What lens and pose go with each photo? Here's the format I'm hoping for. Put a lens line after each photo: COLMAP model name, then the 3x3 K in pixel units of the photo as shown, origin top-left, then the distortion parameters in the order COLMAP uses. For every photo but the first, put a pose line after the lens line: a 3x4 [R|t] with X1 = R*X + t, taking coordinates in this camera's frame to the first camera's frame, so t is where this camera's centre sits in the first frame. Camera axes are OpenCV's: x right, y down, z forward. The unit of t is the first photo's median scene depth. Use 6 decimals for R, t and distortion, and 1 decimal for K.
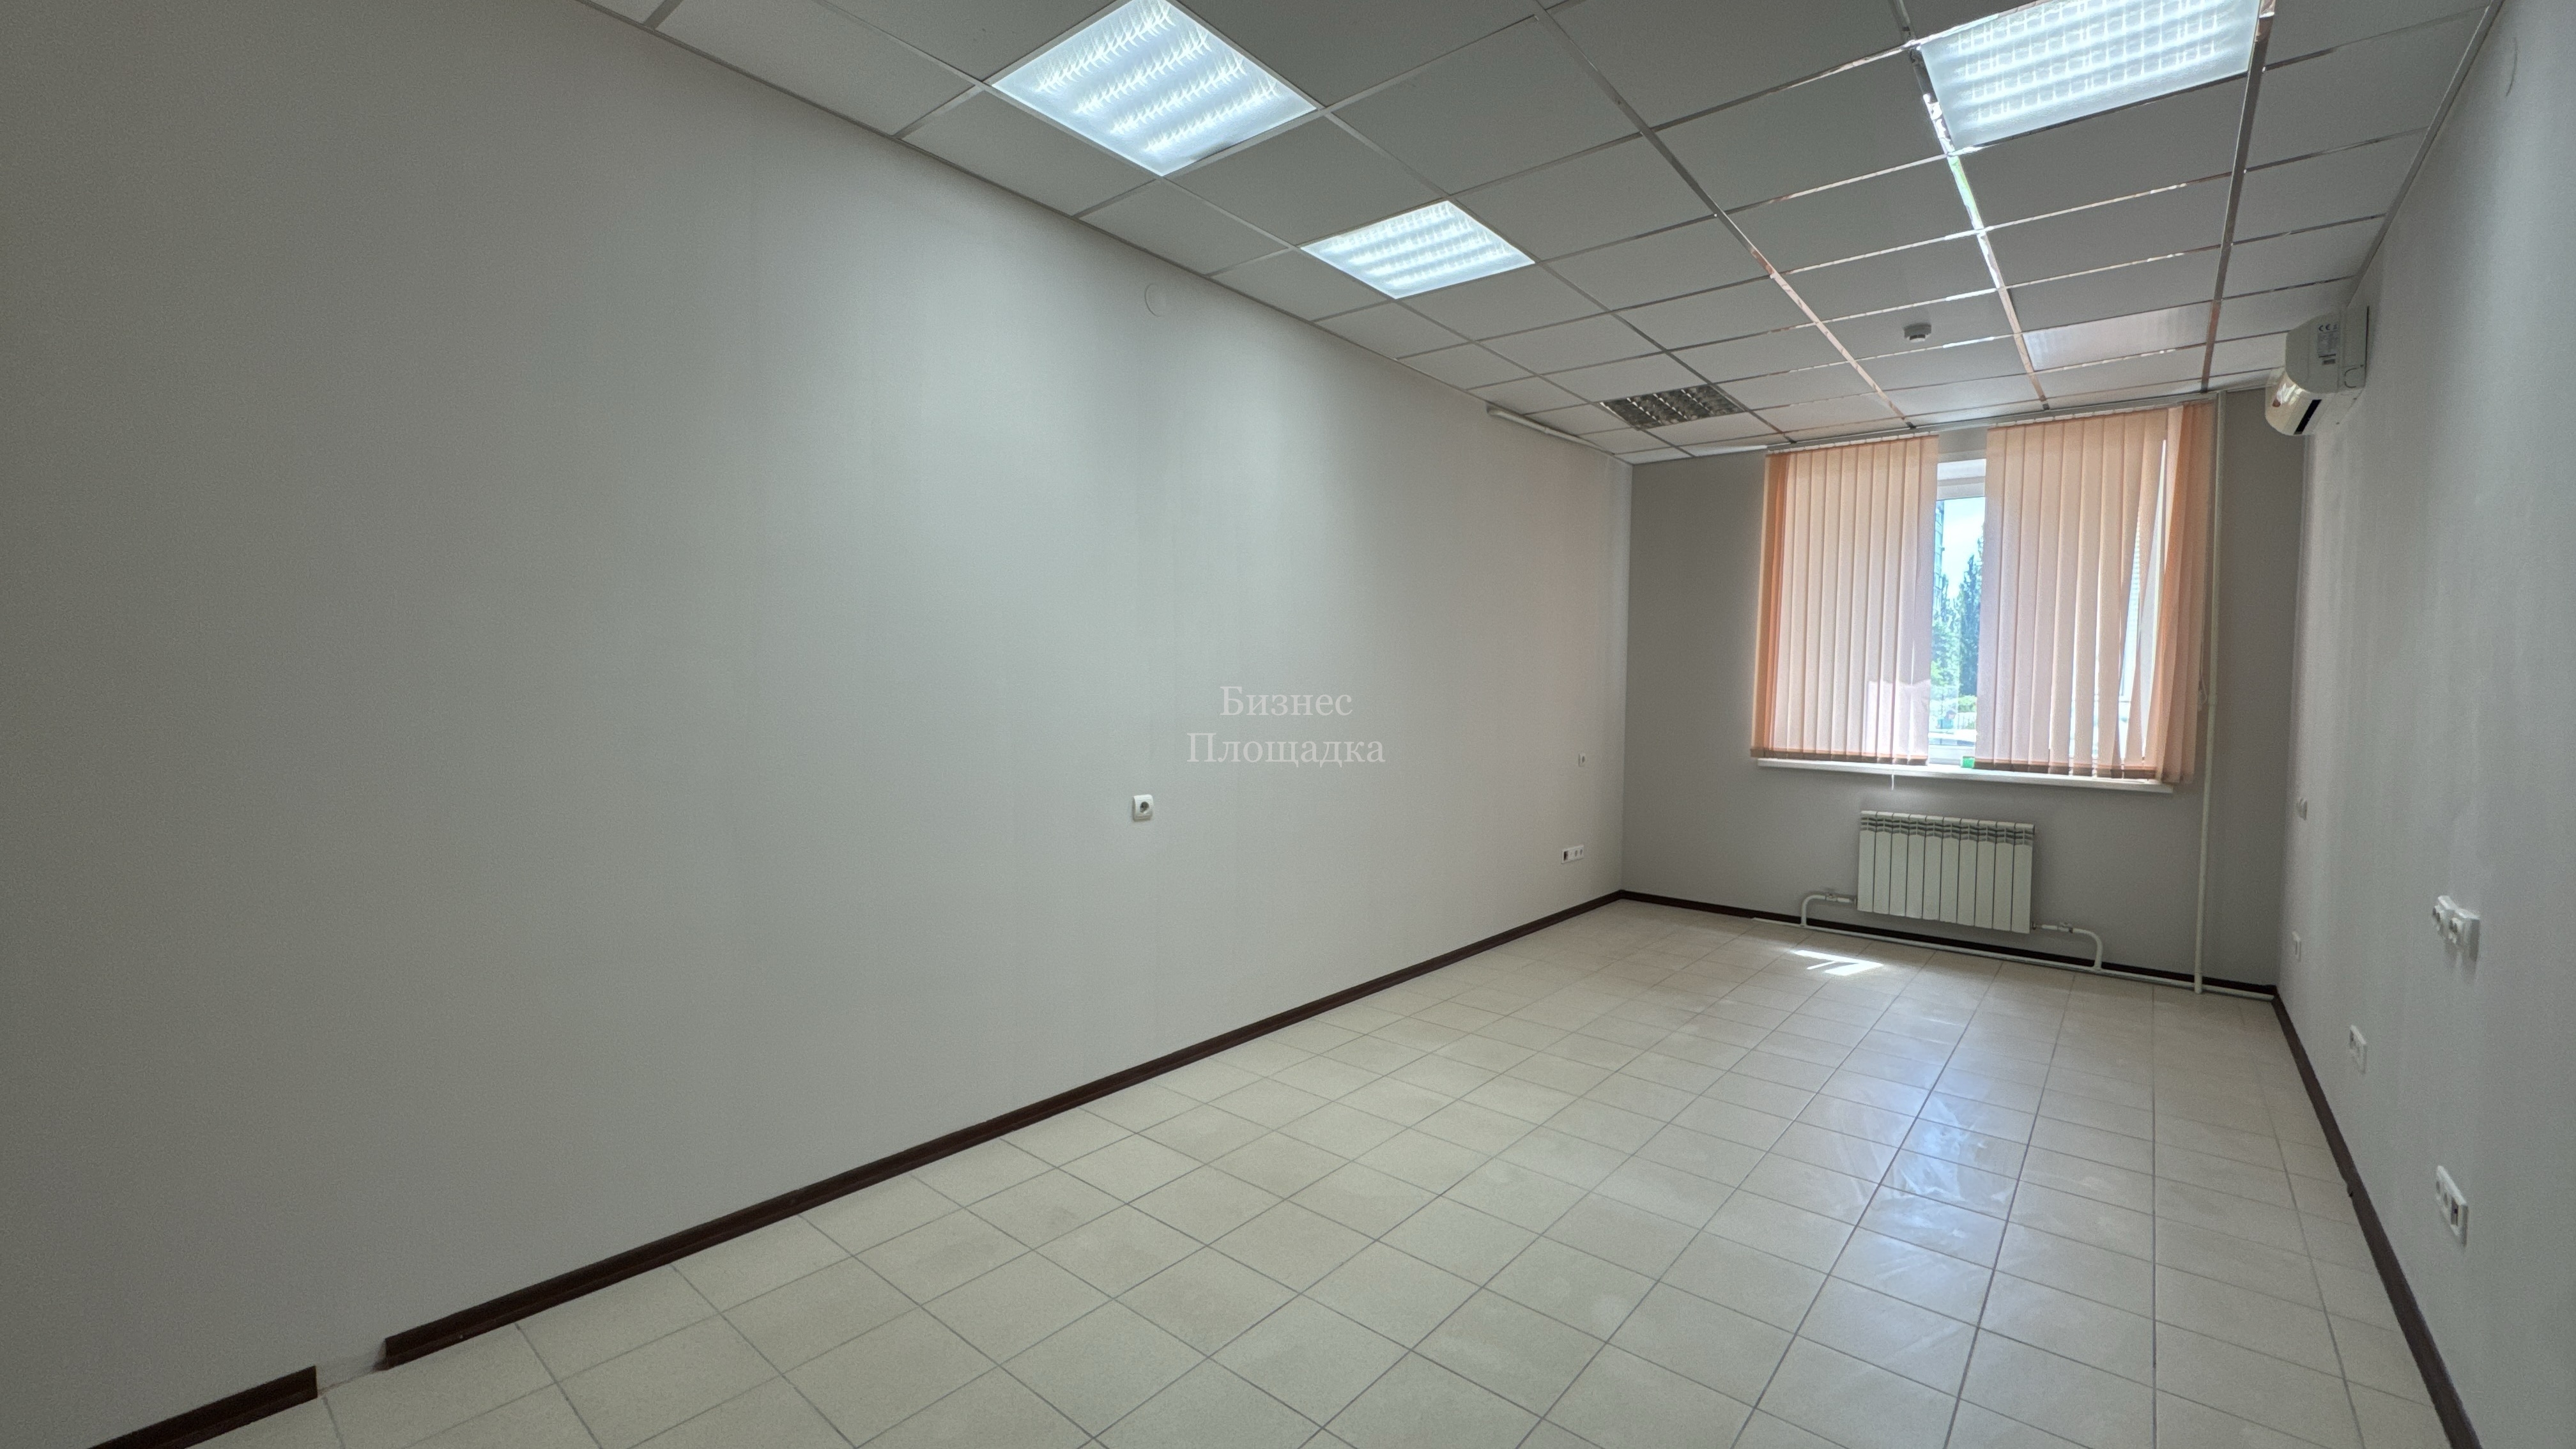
lens RADIAL K [[1029.7, 0, 1288.5], [0, 1029.7, 720.2], [0, 0, 1]] dist [-0.001063, 0.000061]
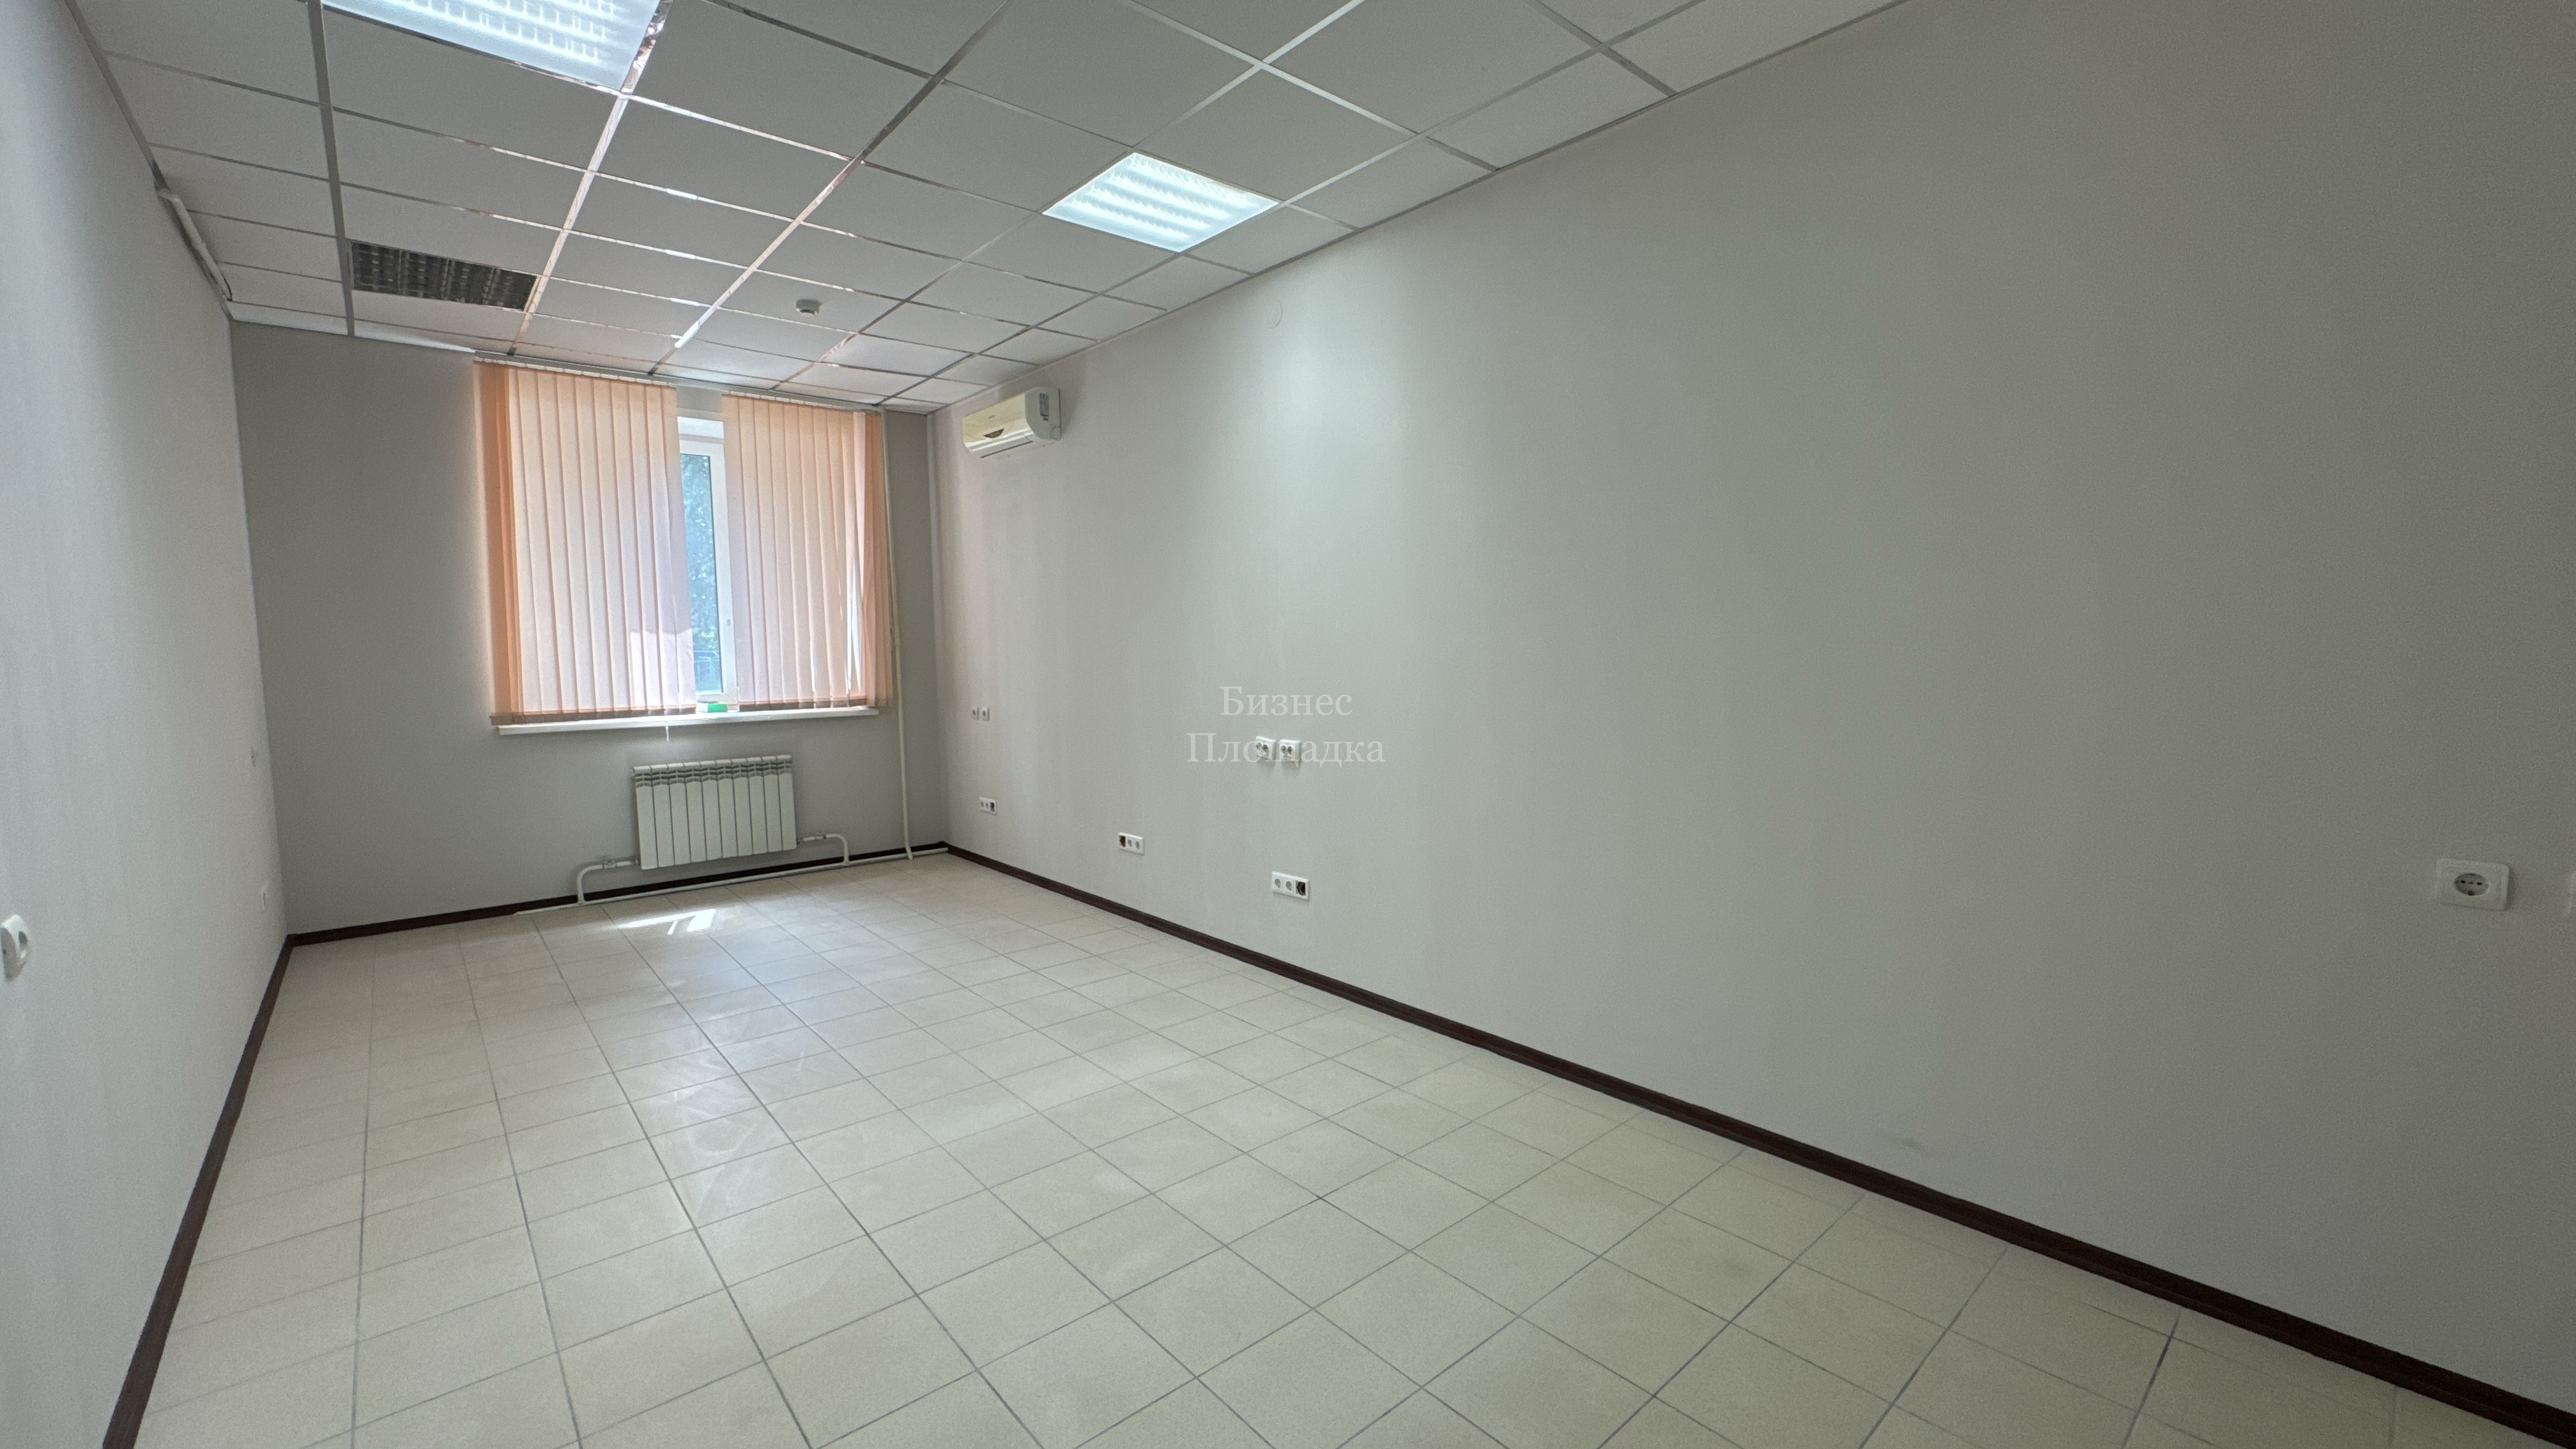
lens RADIAL K [[1029.7, 0, 1288.5], [0, 1029.7, 720.2], [0, 0, 1]] dist [-0.001063, 0.000061]
pose [[0.148353, -0.098570, 0.984010, -0.310418], [0.050158, 0.994490, 0.092057, -0.014501], [-0.987662, 0.035699, 0.152479, 0.258165]]
